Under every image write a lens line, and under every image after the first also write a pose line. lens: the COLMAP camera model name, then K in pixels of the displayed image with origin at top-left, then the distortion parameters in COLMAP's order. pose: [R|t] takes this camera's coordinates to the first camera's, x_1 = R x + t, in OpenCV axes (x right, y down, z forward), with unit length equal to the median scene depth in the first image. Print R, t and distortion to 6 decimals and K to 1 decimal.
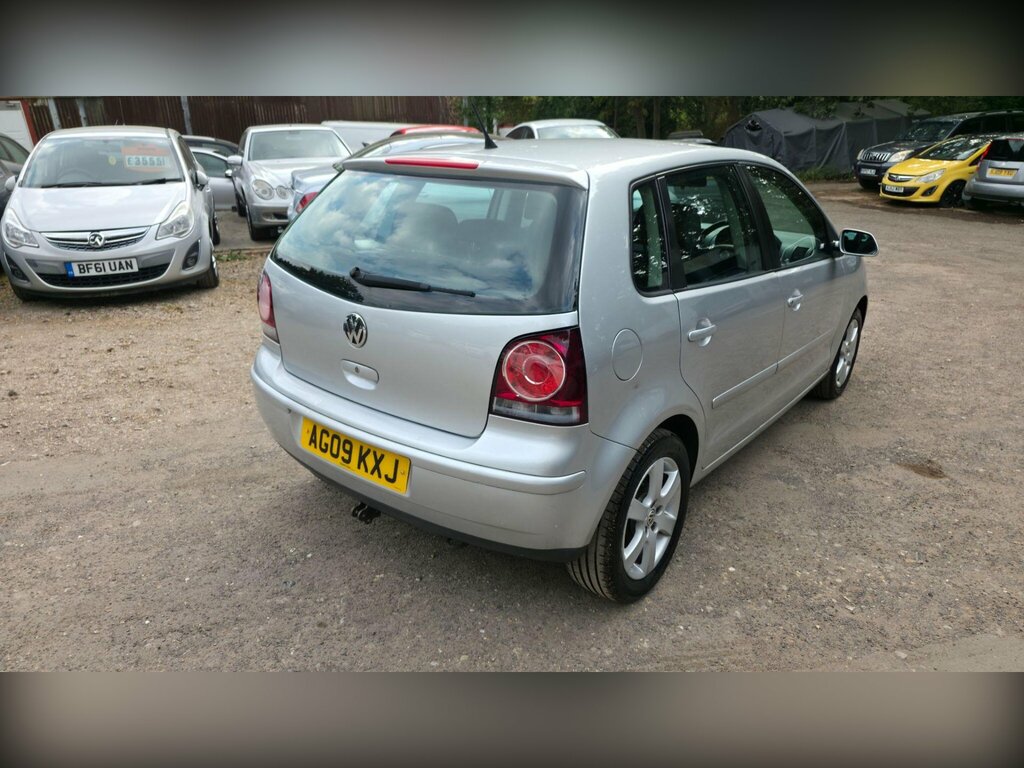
lens RADIAL K [[687.3, 0, 503.2], [0, 687.3, 381.7], [0, 0, 1]] dist [0.051070, -0.032963]
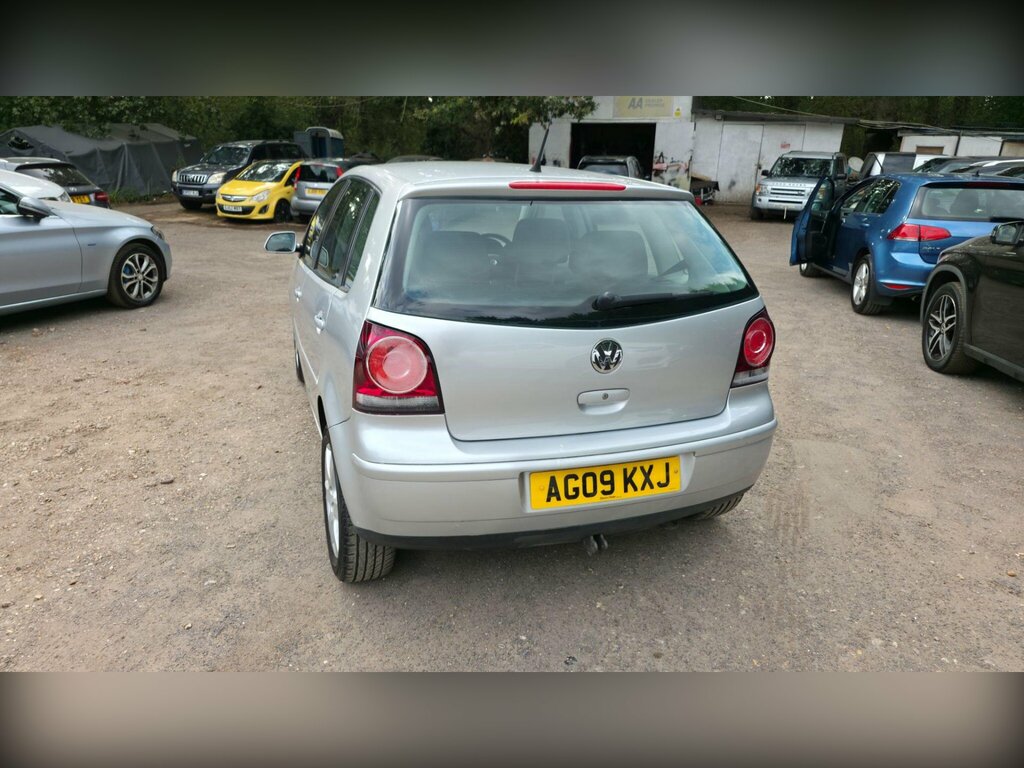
lens RADIAL K [[692.1, 0, 510.2], [0, 692.1, 386.9], [0, 0, 1]] dist [0.053823, -0.041701]
pose [[0.527229, -0.254676, 0.810660, -0.715524], [0.273934, 0.954035, 0.121560, -0.123475], [-0.804357, 0.157977, 0.572759, 0.364082]]
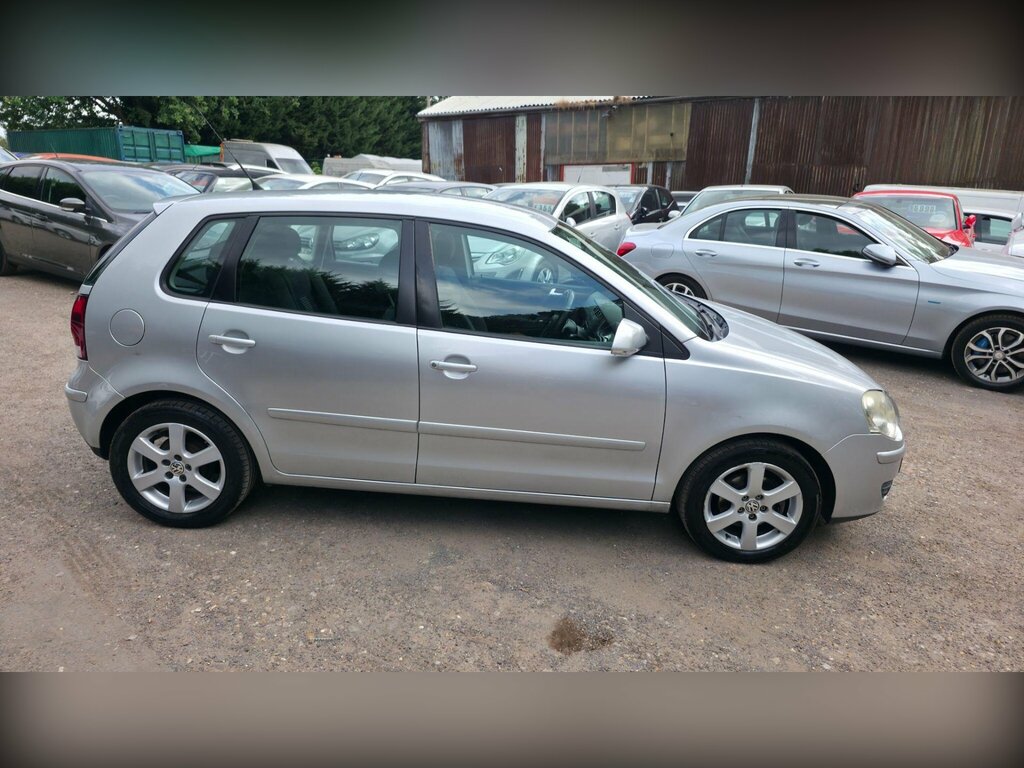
lens RADIAL K [[675.1, 0, 502.3], [0, 675.1, 381.1], [0, 0, 1]] dist [0.053161, -0.037859]
pose [[0.592790, 0.253651, -0.764370, 1.057705], [-0.310960, 0.947593, 0.073294, -0.169300], [0.742902, 0.194241, 0.640599, 0.419506]]
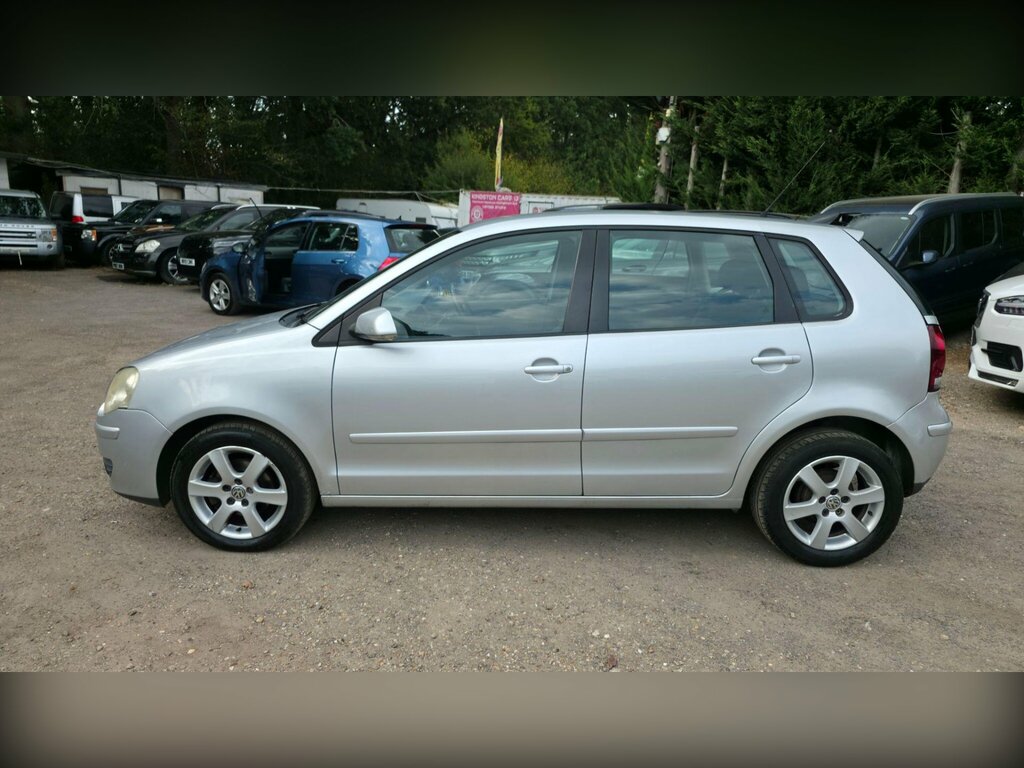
lens RADIAL K [[685.7, 0, 516.6], [0, 685.7, 384.1], [0, 0, 1]] dist [0.055272, -0.042554]
pose [[-0.636633, -0.192151, 0.746844, -0.633025], [0.241419, 0.870120, 0.429661, -0.528251], [-0.732403, 0.453839, -0.507558, 1.539508]]
